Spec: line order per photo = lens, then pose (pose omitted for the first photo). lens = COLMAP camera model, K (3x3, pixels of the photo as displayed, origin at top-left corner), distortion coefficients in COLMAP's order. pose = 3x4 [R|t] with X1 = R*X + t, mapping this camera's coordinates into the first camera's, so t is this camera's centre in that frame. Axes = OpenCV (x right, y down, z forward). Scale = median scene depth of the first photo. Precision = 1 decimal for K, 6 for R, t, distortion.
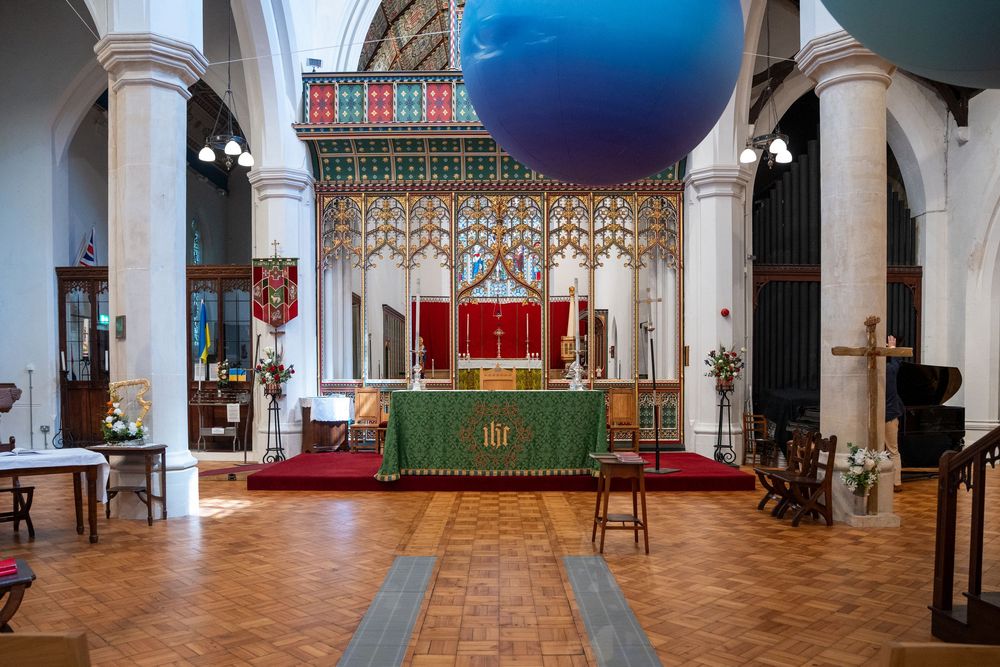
lens RADIAL K [[750.0, 0, 498.2], [0, 750.0, 336.7], [0, 0, 1]] dist [-0.113484, 0.009074]
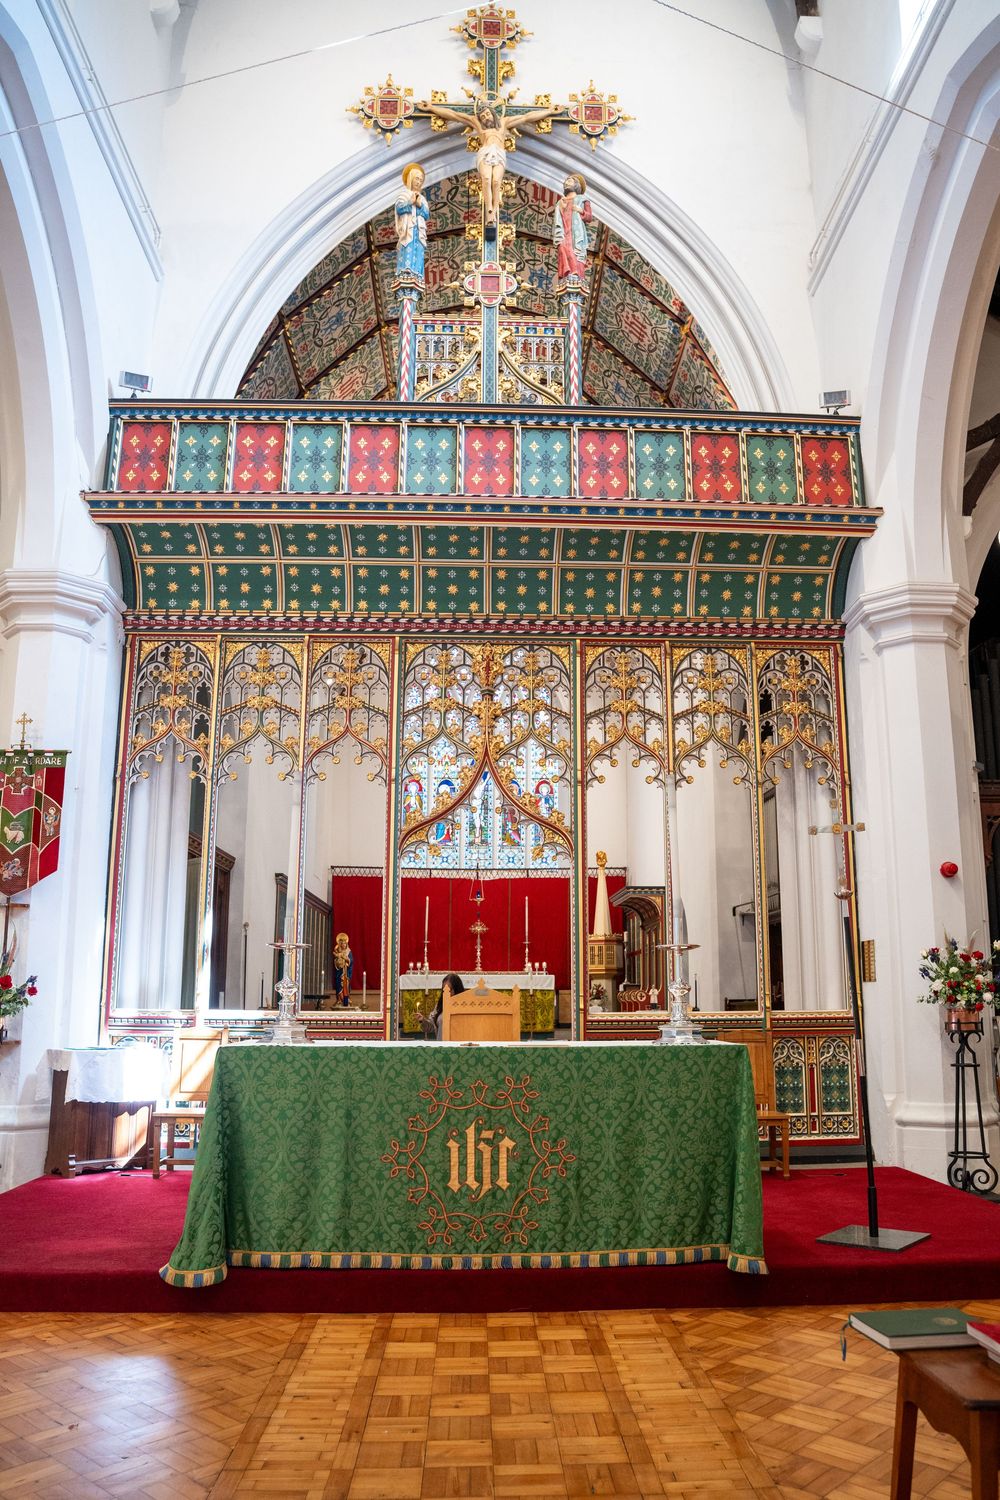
lens RADIAL K [[1125.0, 0, 559.2], [0, 1125.0, 743.0], [0, 0, 1]] dist [-0.113484, 0.009074]
pose [[0.997305, 0.014266, 0.071973, -0.004244], [-0.001562, 0.984823, -0.173554, 0.011392], [-0.073357, 0.172974, 0.982191, 0.267075]]
